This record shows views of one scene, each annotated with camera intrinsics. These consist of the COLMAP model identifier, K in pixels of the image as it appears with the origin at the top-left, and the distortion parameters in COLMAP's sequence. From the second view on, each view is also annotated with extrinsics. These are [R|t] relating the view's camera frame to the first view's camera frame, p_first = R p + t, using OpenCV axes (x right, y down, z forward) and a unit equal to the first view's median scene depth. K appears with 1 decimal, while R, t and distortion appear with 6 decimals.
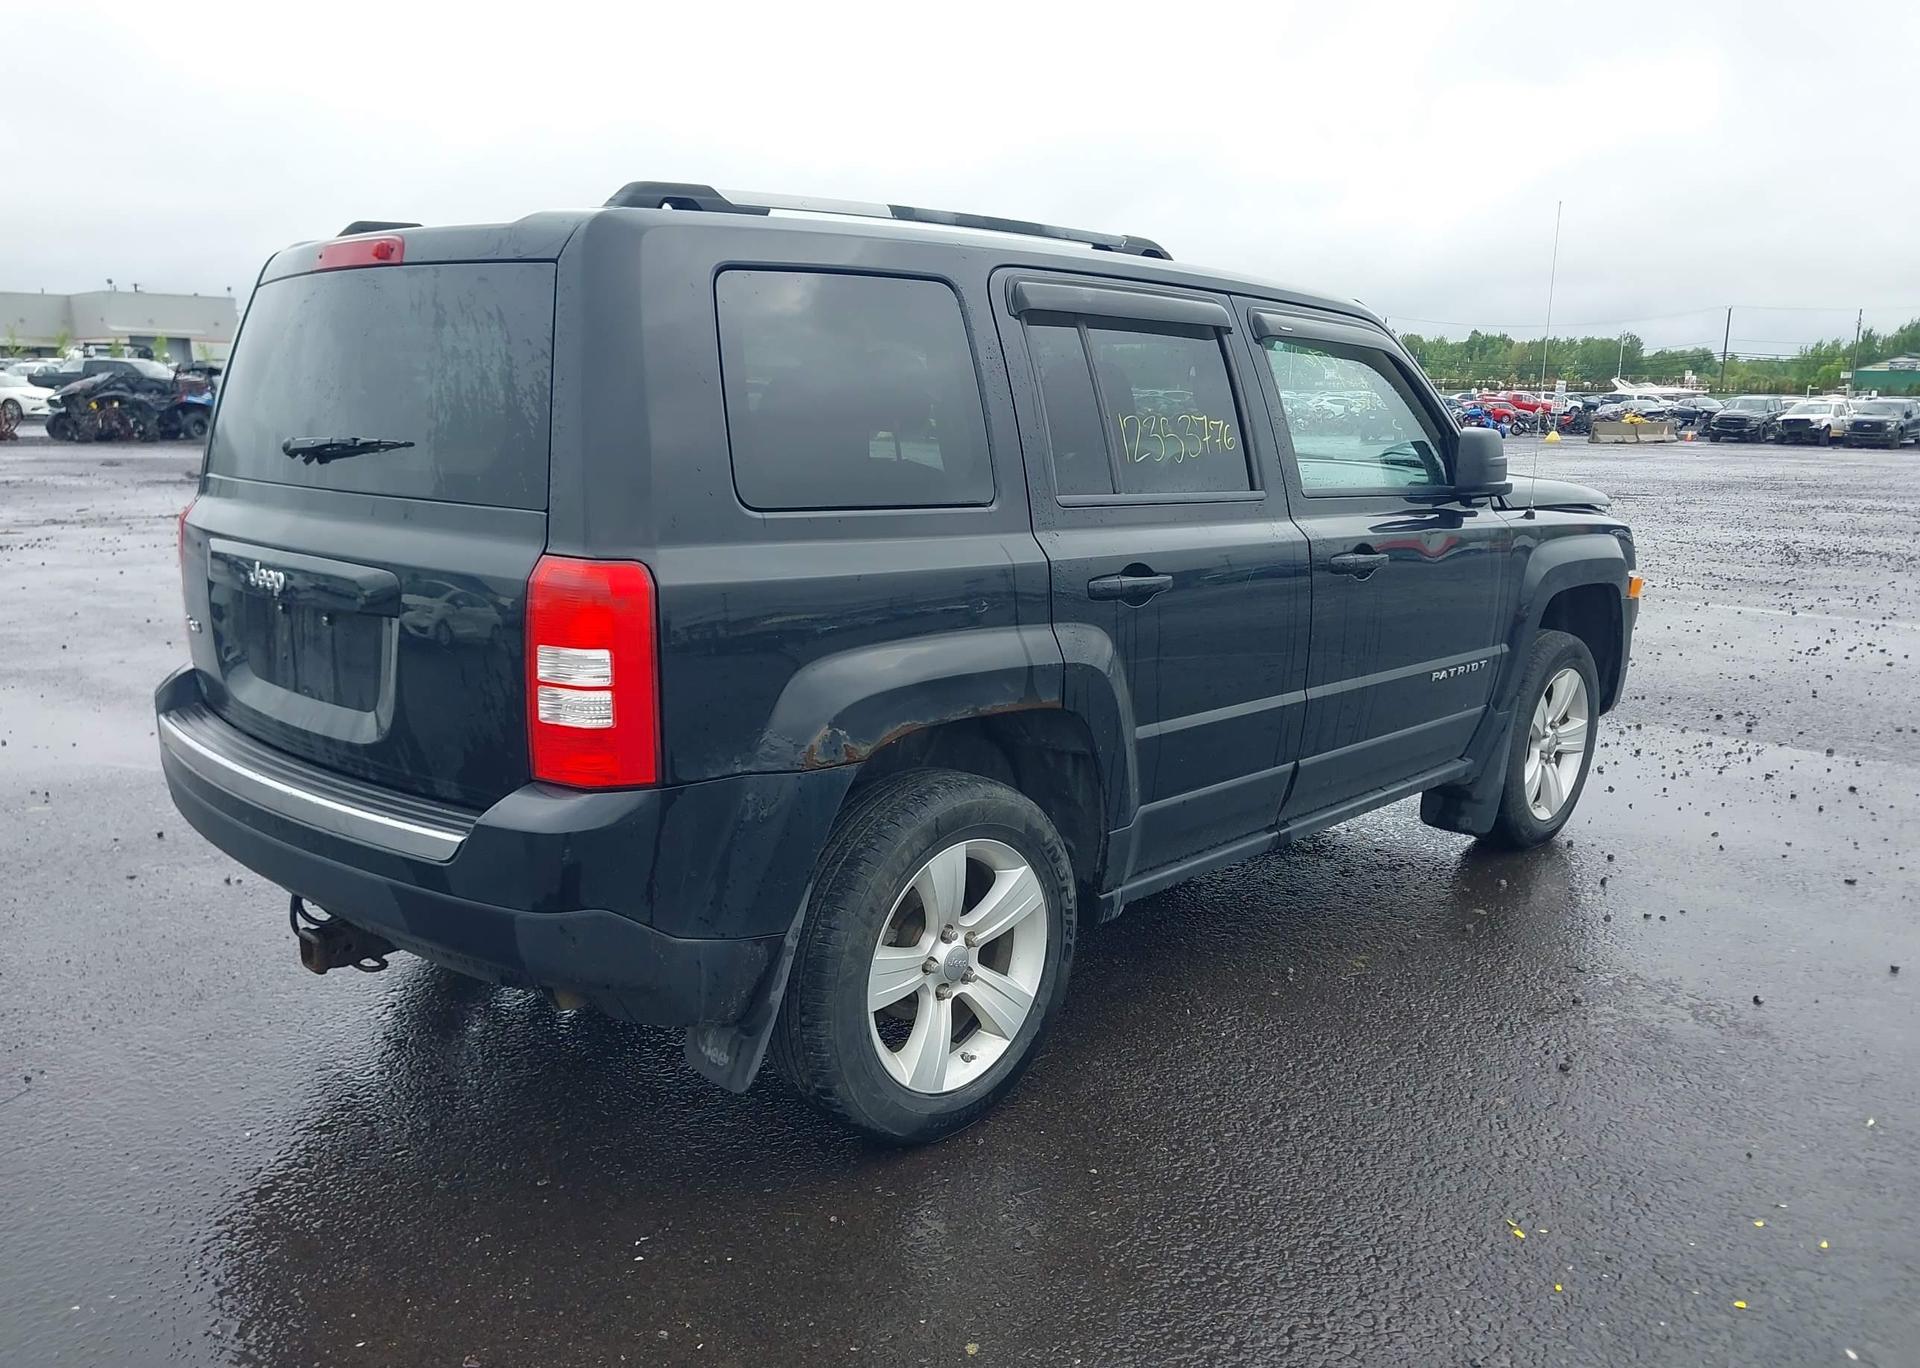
lens RADIAL K [[1498.2, 0, 956.3], [0, 1498.2, 761.6], [0, 0, 1]] dist [0.124043, -0.171145]
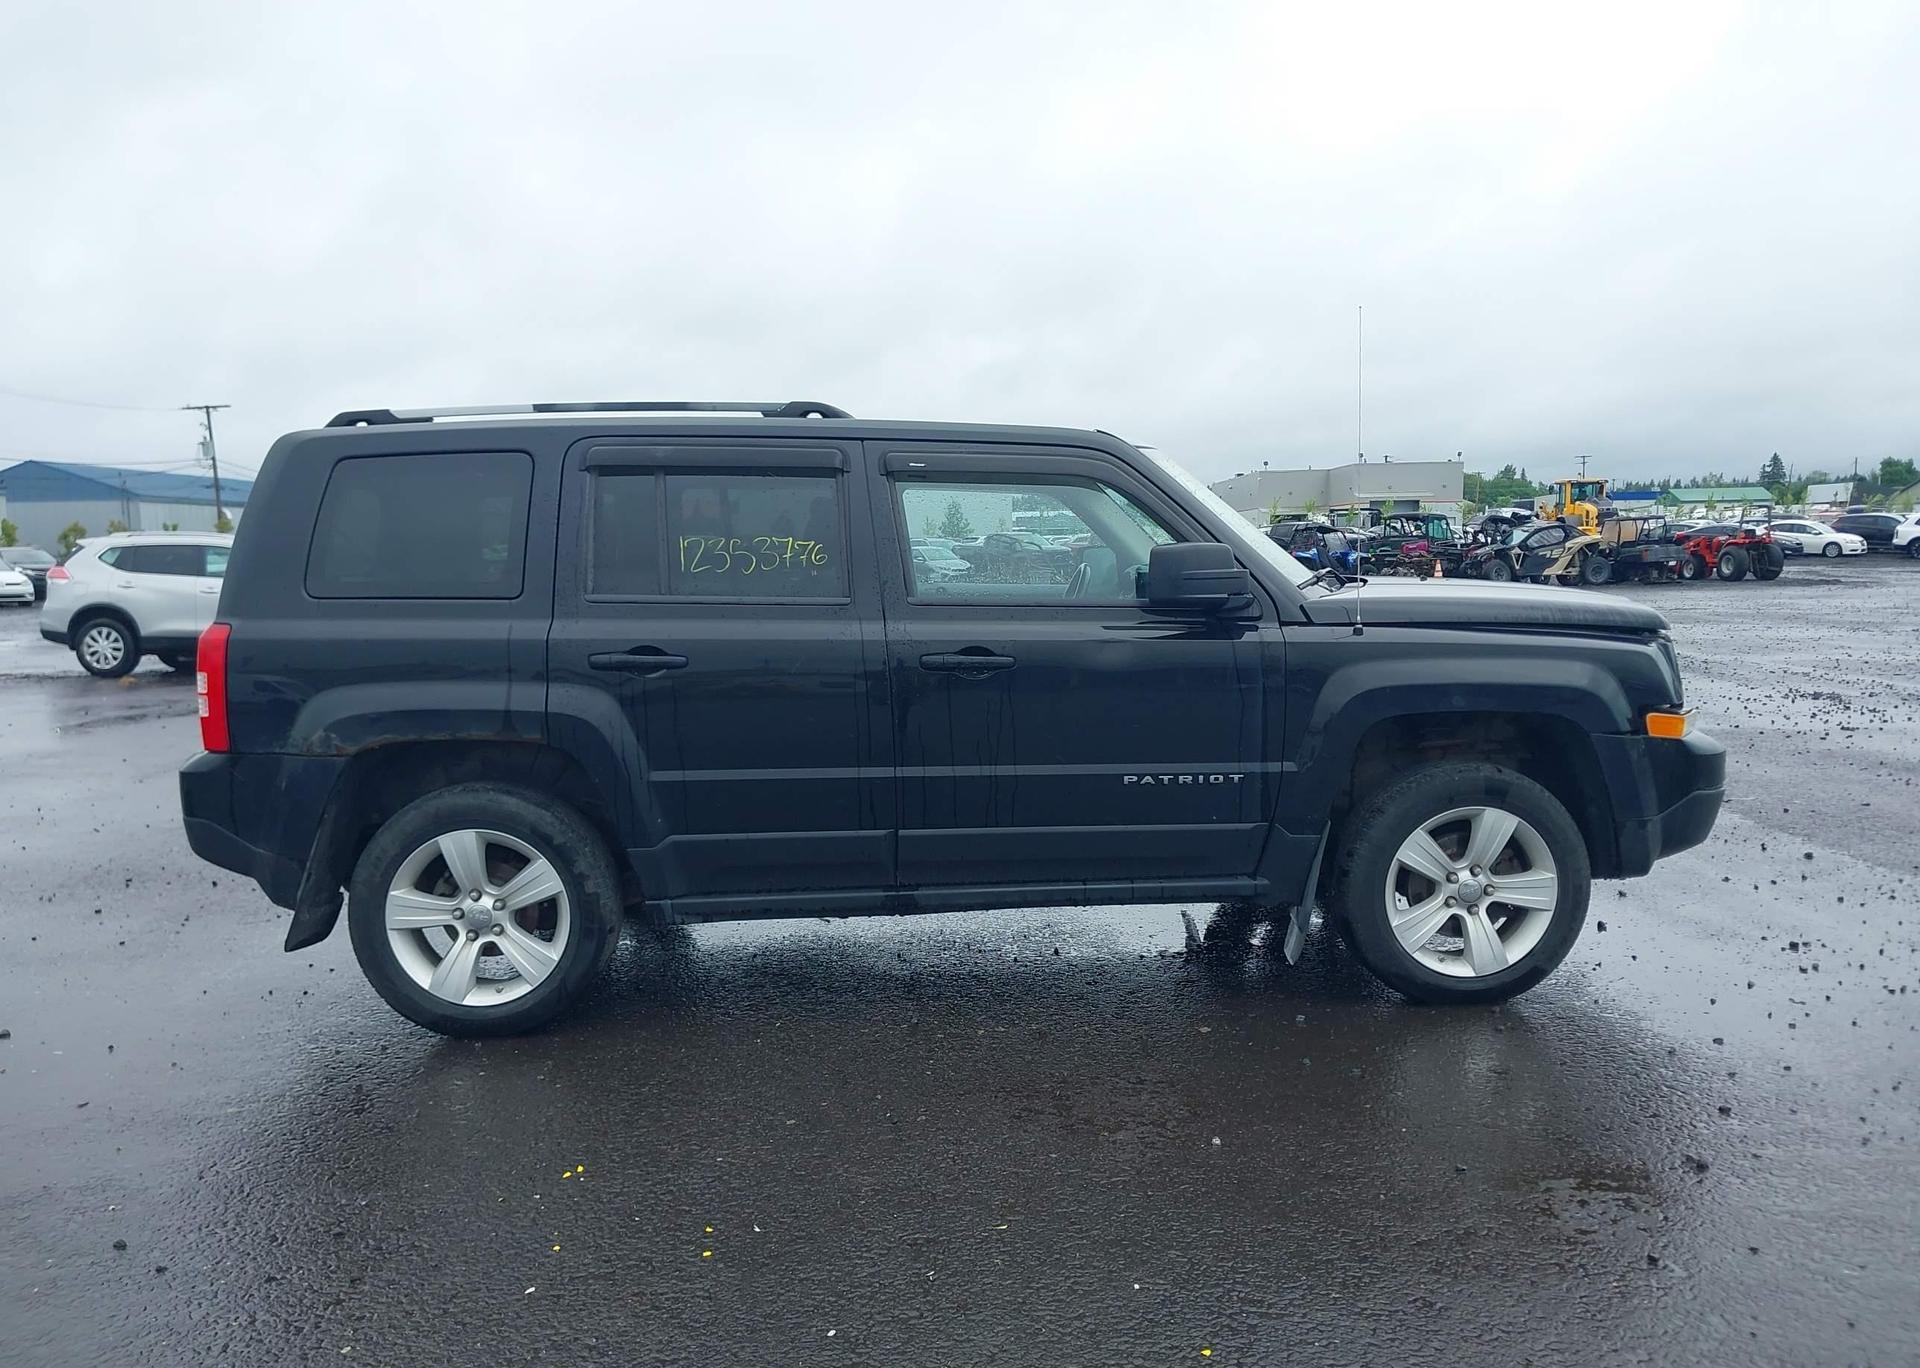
lens RADIAL K [[1458.4, 0, 954.3], [0, 1458.4, 734.8], [0, 0, 1]] dist [0.114266, -0.149094]
pose [[0.711918, 0.063477, -0.699388, 1.230874], [-0.138807, 0.988978, -0.051533, -0.025393], [0.688408, 0.133768, 0.712882, 0.276190]]
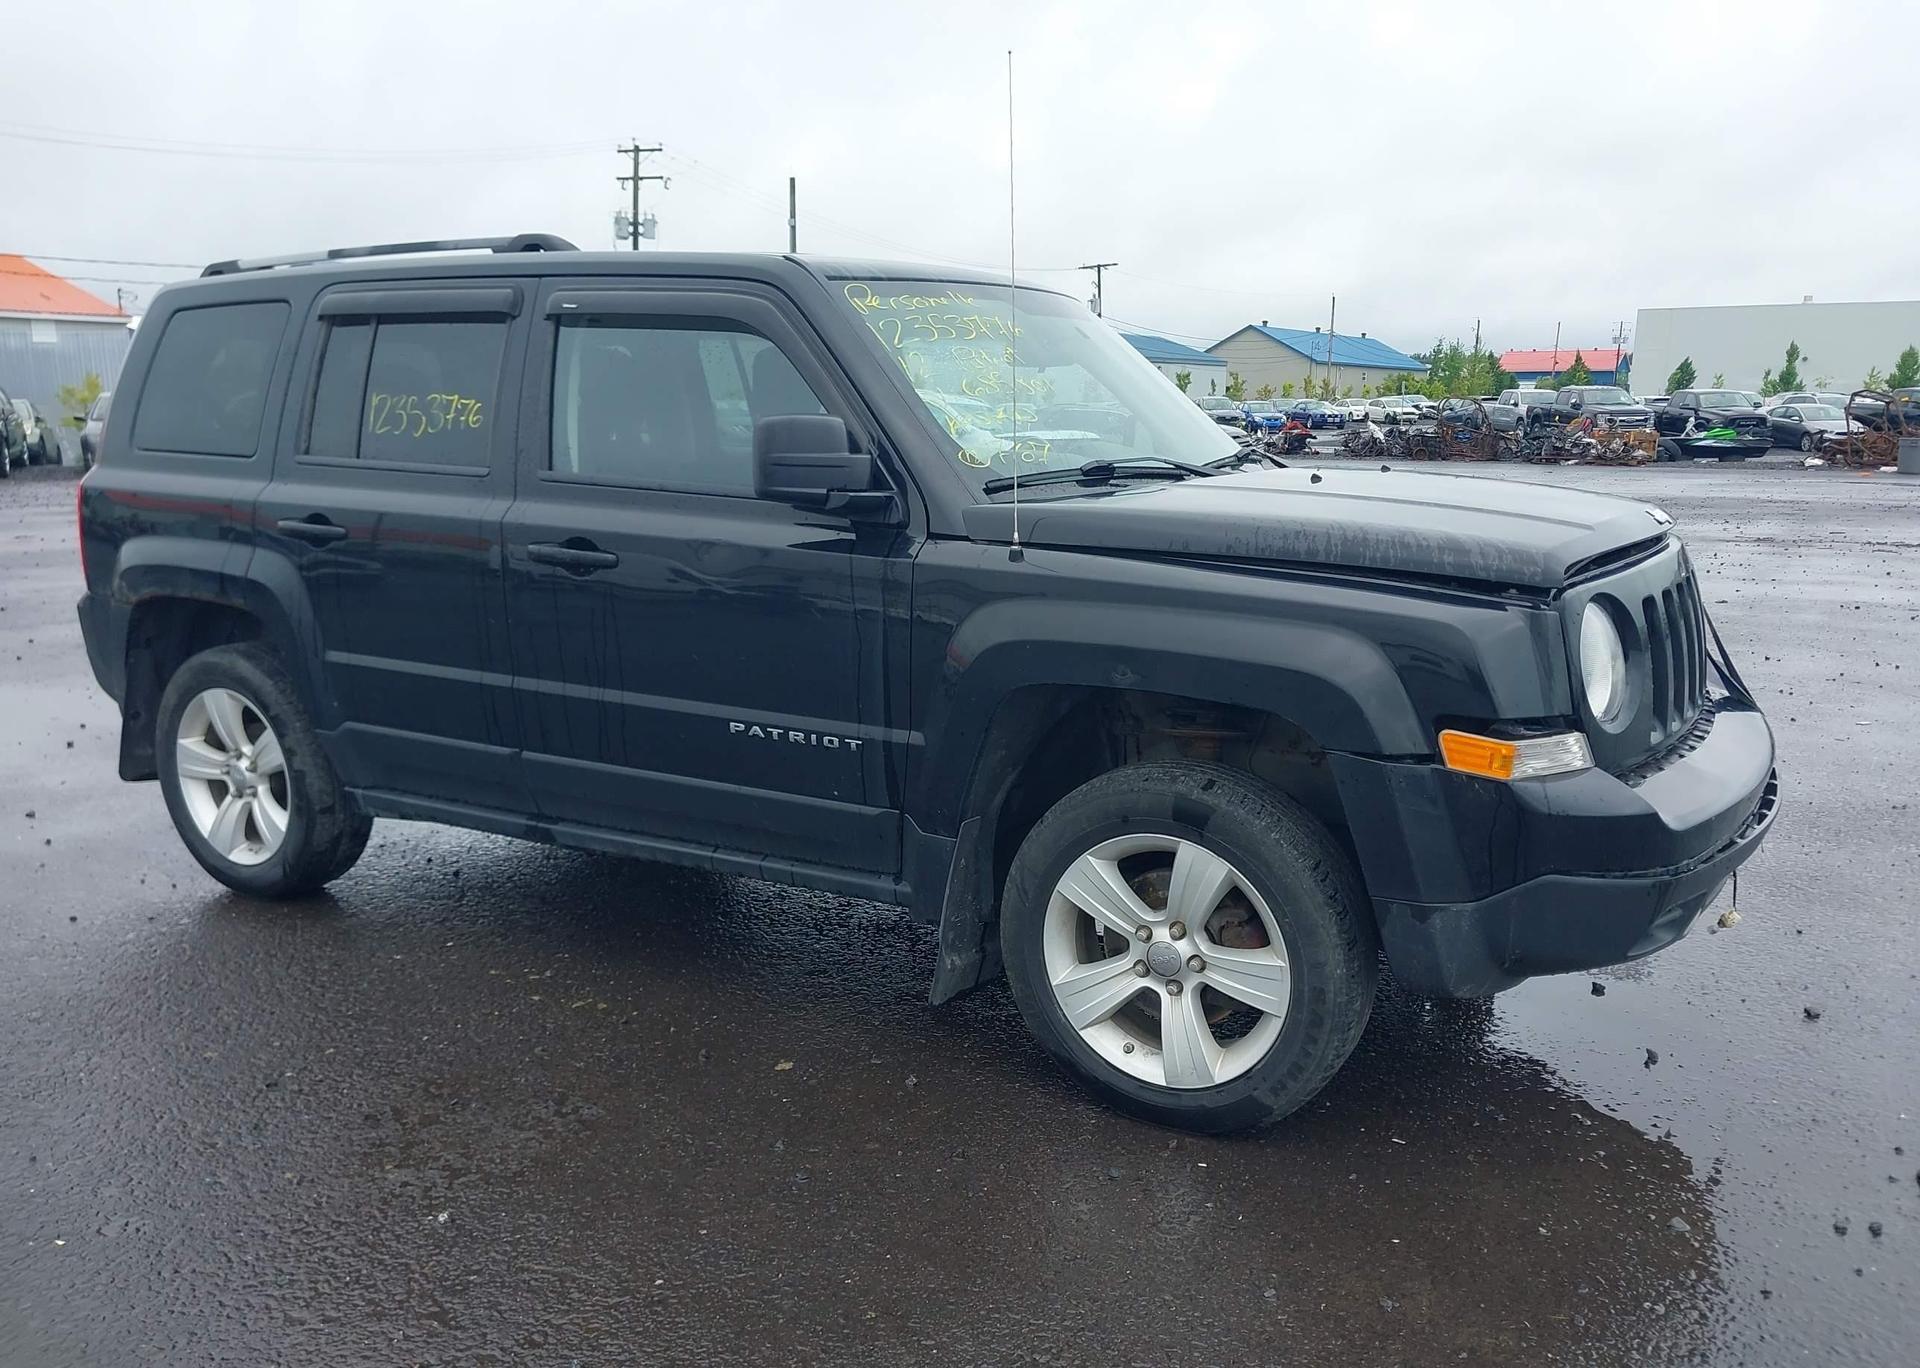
lens RADIAL K [[1458.4, 0, 954.3], [0, 1458.4, 734.8], [0, 0, 1]] dist [0.114266, -0.149094]
pose [[0.231087, 0.197530, -0.952670, 1.427453], [-0.228437, 0.962817, 0.144223, -0.251873], [0.945735, 0.184297, 0.267618, 1.205217]]
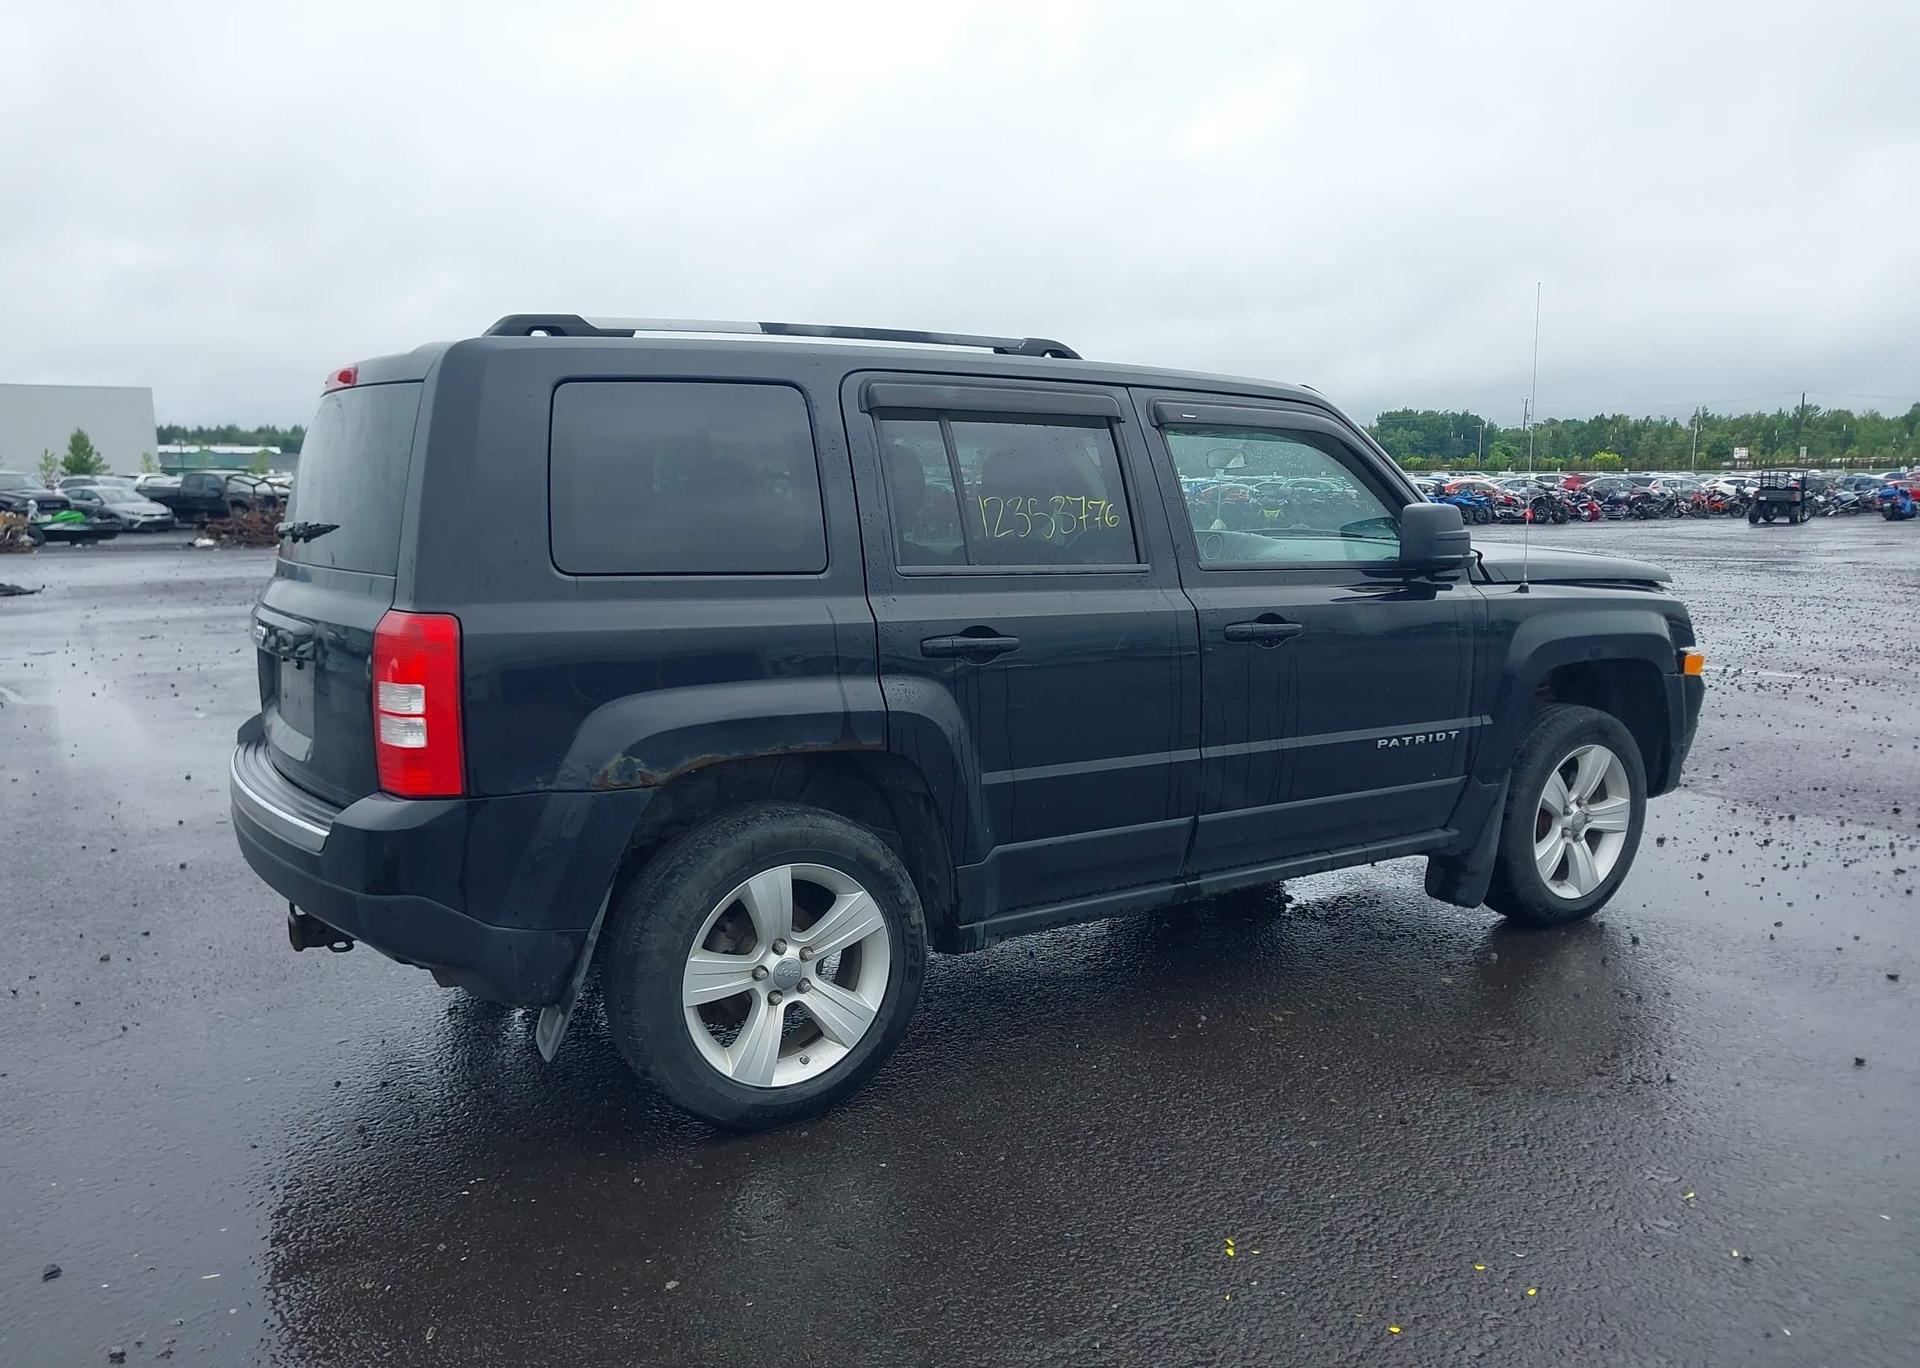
lens RADIAL K [[1498.2, 0, 956.3], [0, 1498.2, 761.6], [0, 0, 1]] dist [0.124043, -0.171145]
pose [[0.971239, 0.024657, -0.236826, 0.372079], [-0.038630, 0.997764, -0.054545, 0.030345], [0.234952, 0.062125, 0.970020, -0.079692]]
